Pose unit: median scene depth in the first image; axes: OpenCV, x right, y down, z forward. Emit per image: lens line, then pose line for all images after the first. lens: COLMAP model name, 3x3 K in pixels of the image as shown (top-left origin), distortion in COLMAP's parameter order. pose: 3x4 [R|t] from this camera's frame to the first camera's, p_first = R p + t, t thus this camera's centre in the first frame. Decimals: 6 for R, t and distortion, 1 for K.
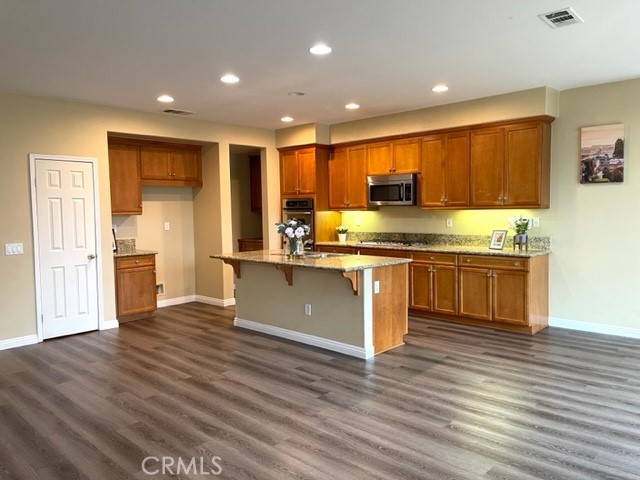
lens RADIAL K [[477.0, 0, 320.0], [0, 477.0, 240.0], [0, 0, 1]] dist [0.085326, -0.120772]
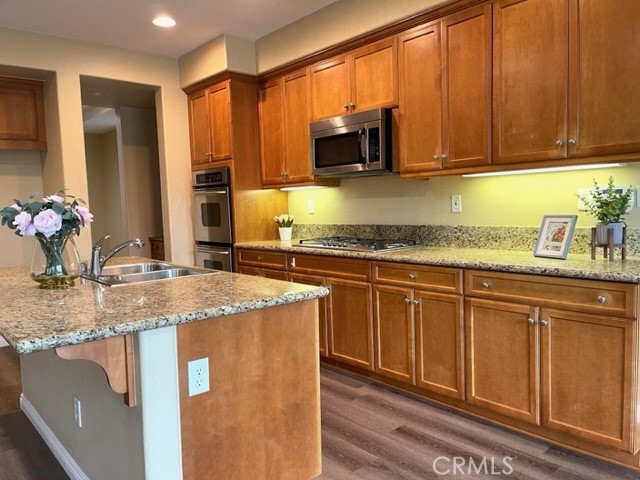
lens RADIAL K [[486.9, 0, 322.0], [0, 486.9, 241.6], [0, 0, 1]] dist [0.066601, -0.072766]
pose [[0.995716, -0.006275, -0.092246, 0.195240], [0.007529, 0.999884, 0.013262, -0.003555], [0.092152, -0.013900, 0.995648, 0.521578]]
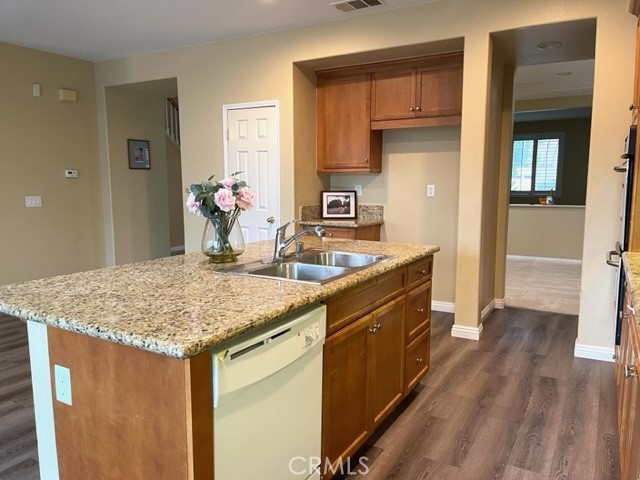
lens RADIAL K [[486.2, 0, 320.0], [0, 486.2, 240.0], [0, 0, 1]] dist [0.074770, -0.080800]
pose [[0.230701, 0.133499, -0.963823, 0.374546], [-0.070830, 0.990220, 0.120201, -0.039904], [0.970443, 0.040537, 0.237901, 0.870618]]
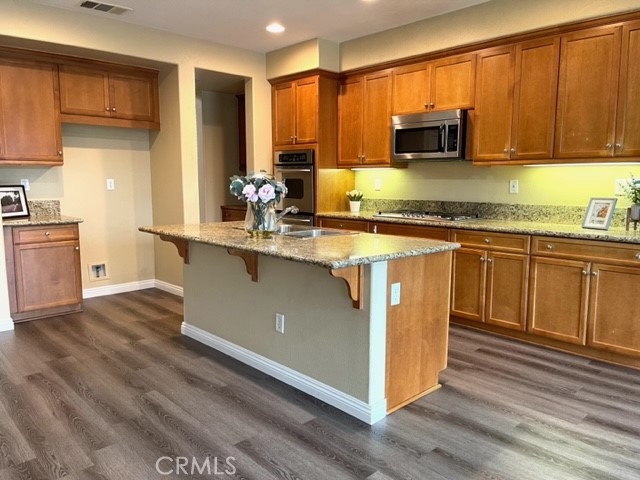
lens RADIAL K [[486.2, 0, 320.0], [0, 486.2, 240.0], [0, 0, 1]] dist [0.074770, -0.080800]
pose [[0.997992, 0.026664, -0.057454, 0.049824], [-0.023147, 0.997867, 0.061037, 0.002855], [0.058959, -0.059584, 0.996481, 0.346311]]
